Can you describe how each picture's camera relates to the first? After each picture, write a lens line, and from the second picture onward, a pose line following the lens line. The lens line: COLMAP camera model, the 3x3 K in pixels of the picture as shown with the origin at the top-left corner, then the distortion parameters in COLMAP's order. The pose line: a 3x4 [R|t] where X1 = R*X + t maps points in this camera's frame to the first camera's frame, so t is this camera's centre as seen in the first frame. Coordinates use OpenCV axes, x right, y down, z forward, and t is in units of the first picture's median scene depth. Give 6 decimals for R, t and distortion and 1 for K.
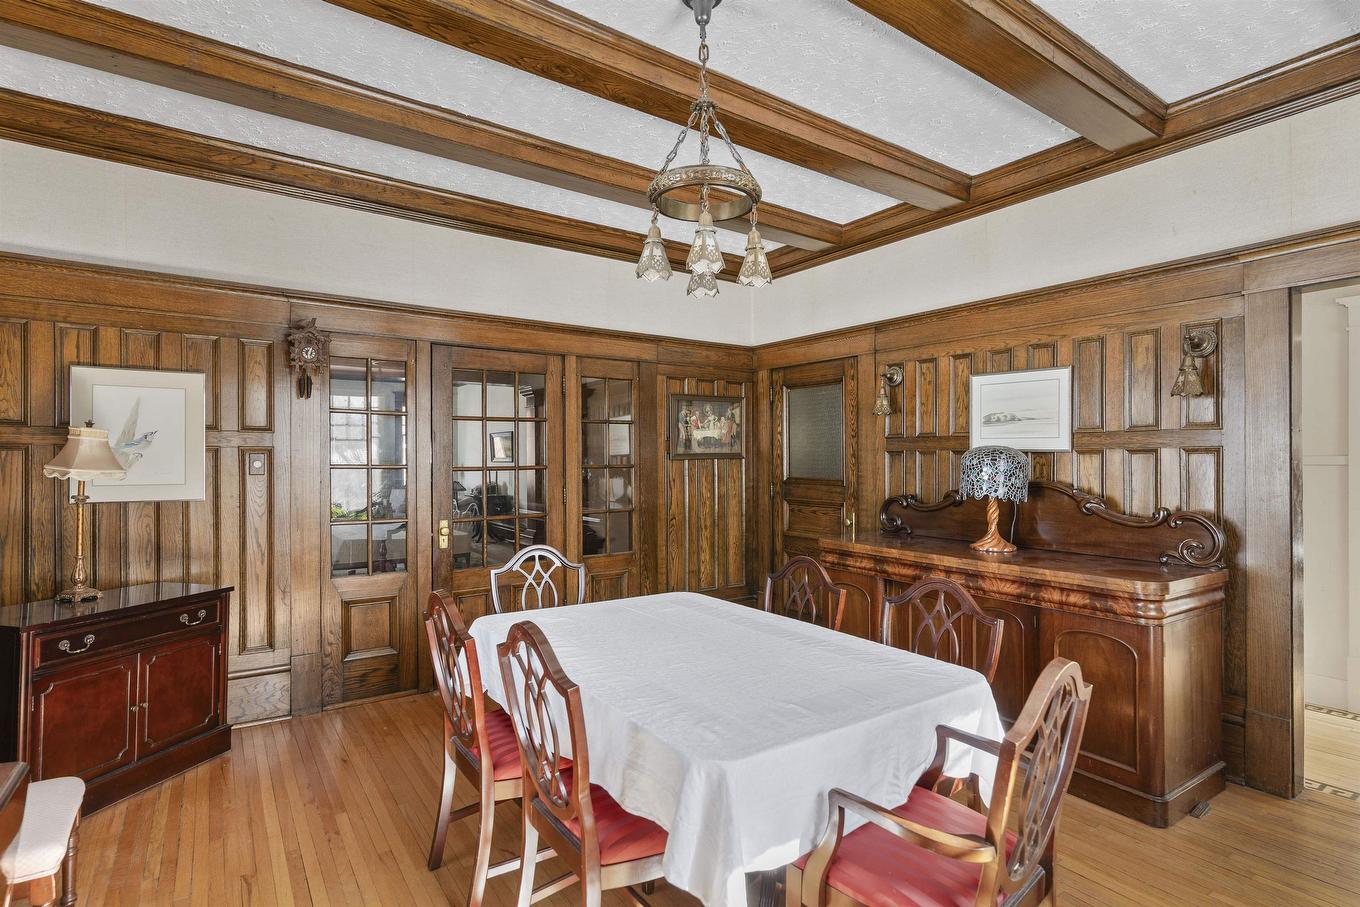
lens RADIAL K [[667.6, 0, 673.2], [0, 667.6, 452.9], [0, 0, 1]] dist [-0.082751, 0.040991]
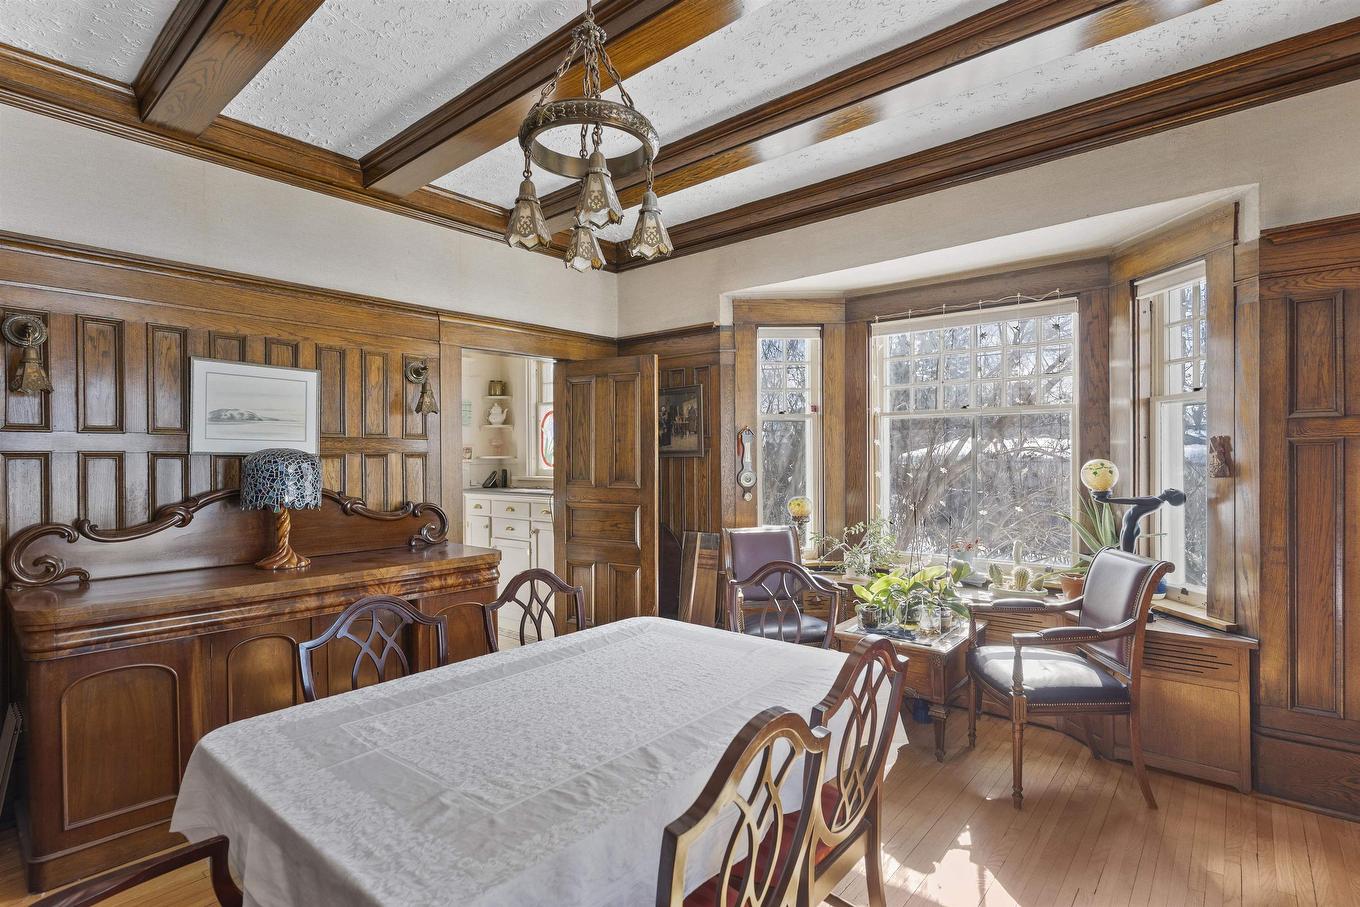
lens RADIAL K [[667.6, 0, 673.2], [0, 667.6, 452.9], [0, 0, 1]] dist [-0.082751, 0.040991]
pose [[-0.284484, 0.008702, 0.958641, -0.536889], [-0.001023, 0.999955, -0.009380, 0.002934], [-0.958680, -0.003649, -0.284462, 0.793557]]
